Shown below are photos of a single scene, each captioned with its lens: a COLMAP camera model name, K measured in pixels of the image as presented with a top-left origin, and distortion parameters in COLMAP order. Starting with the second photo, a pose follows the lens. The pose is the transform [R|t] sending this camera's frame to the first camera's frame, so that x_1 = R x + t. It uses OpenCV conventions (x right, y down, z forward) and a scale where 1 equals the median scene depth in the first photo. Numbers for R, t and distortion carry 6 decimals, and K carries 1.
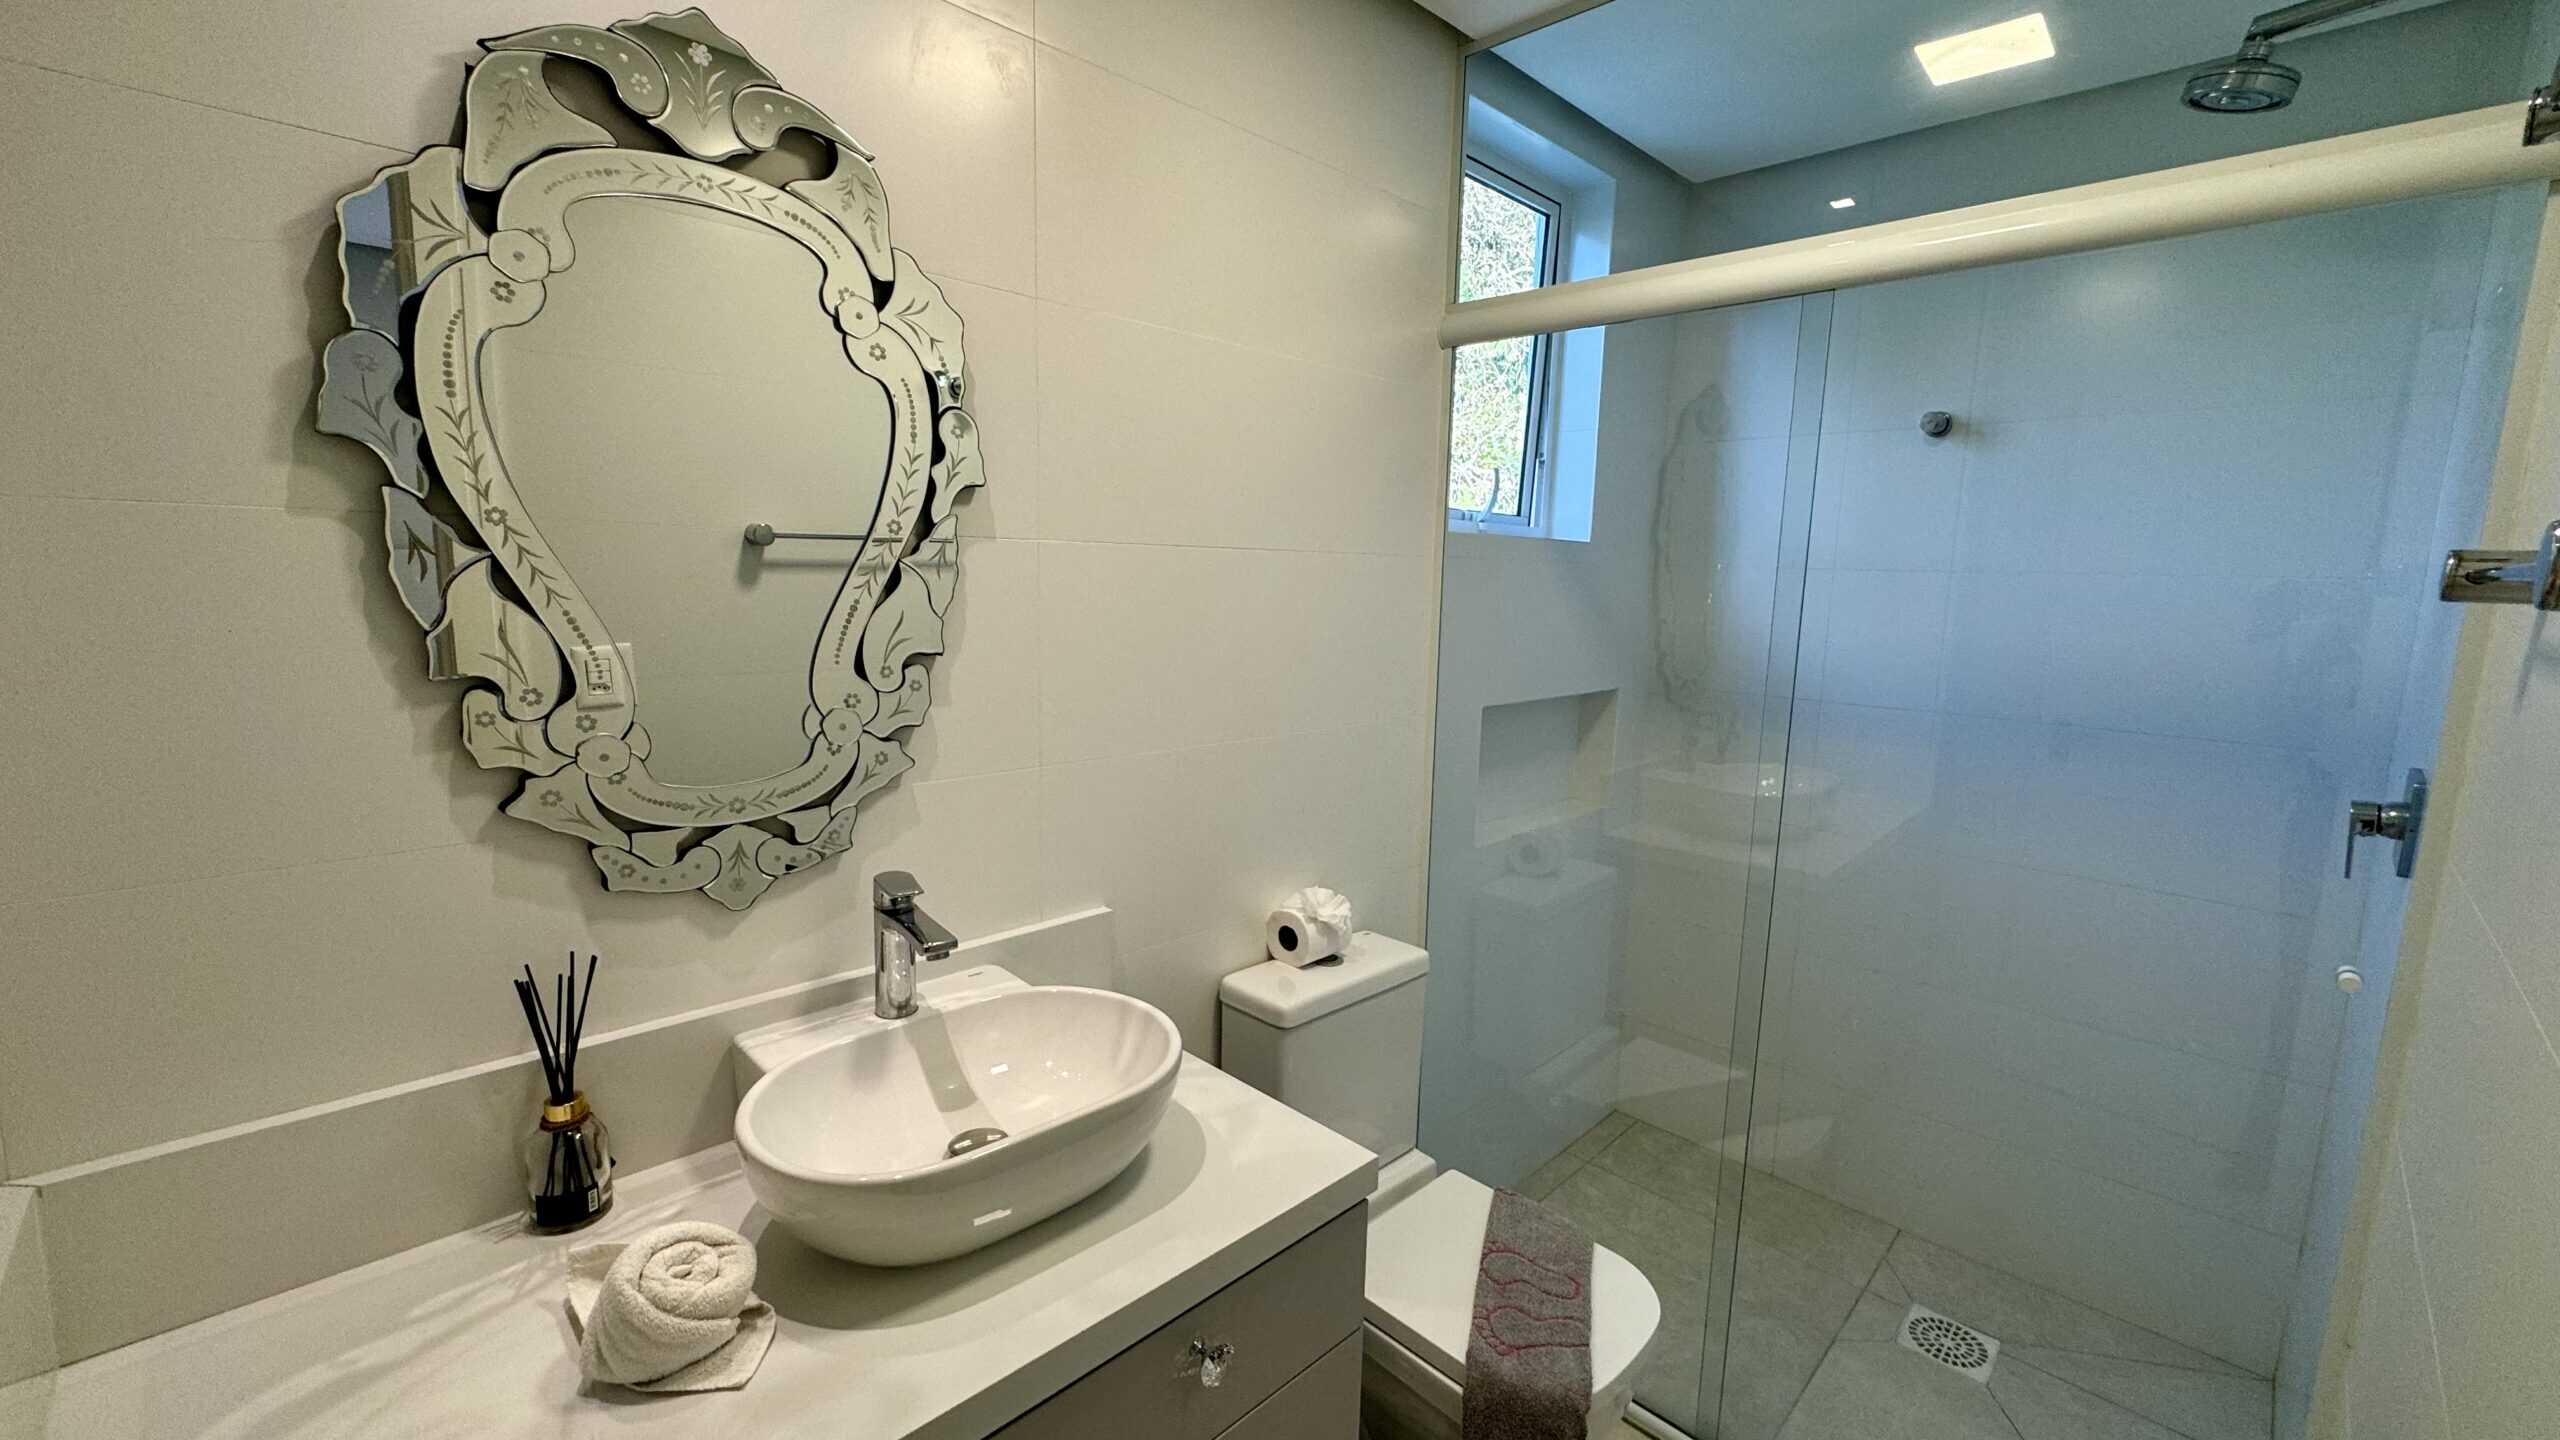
lens RADIAL K [[1015.7, 0, 1278.6], [0, 1015.7, 718.5], [0, 0, 1]] dist [-0.001537, 0.001007]
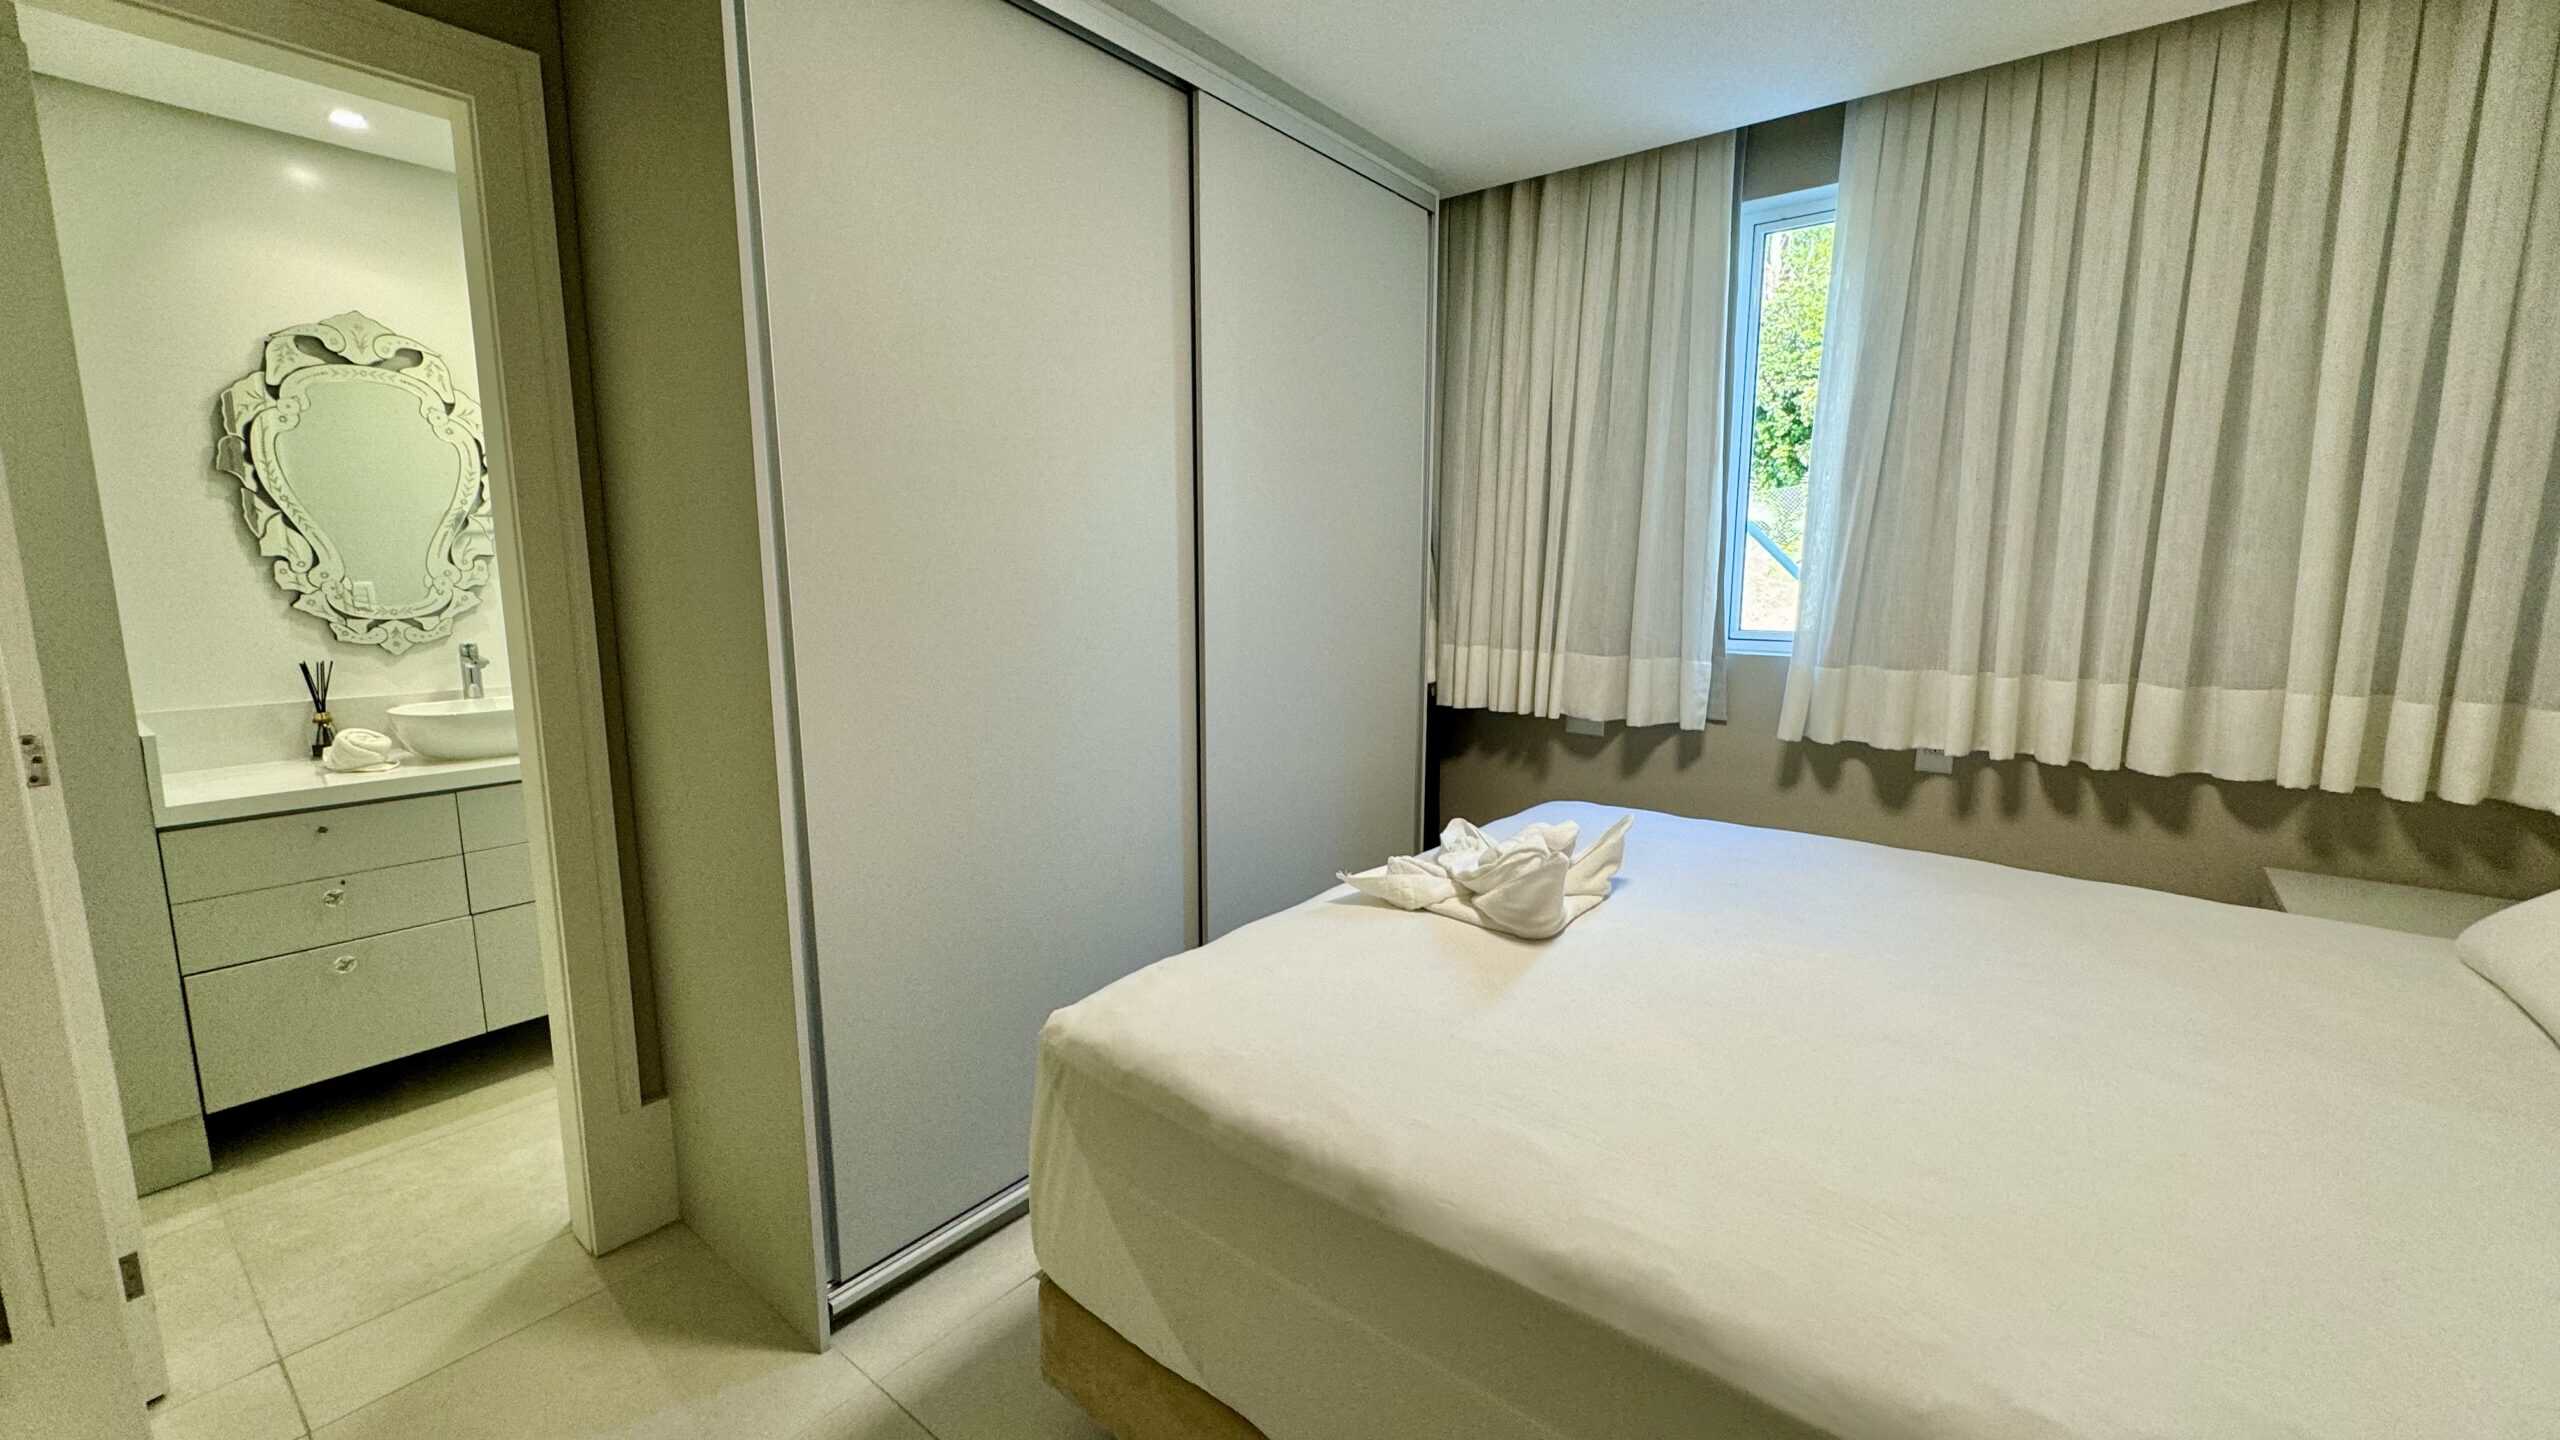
lens RADIAL K [[1015.7, 0, 1273.4], [0, 1015.7, 714.0], [0, 0, 1]] dist [-0.001537, 0.001007]
pose [[0.992781, -0.041540, 0.112520, 1.529904], [0.040888, 0.999131, 0.008093, 0.463160], [-0.112758, -0.003434, 0.993617, -2.001500]]
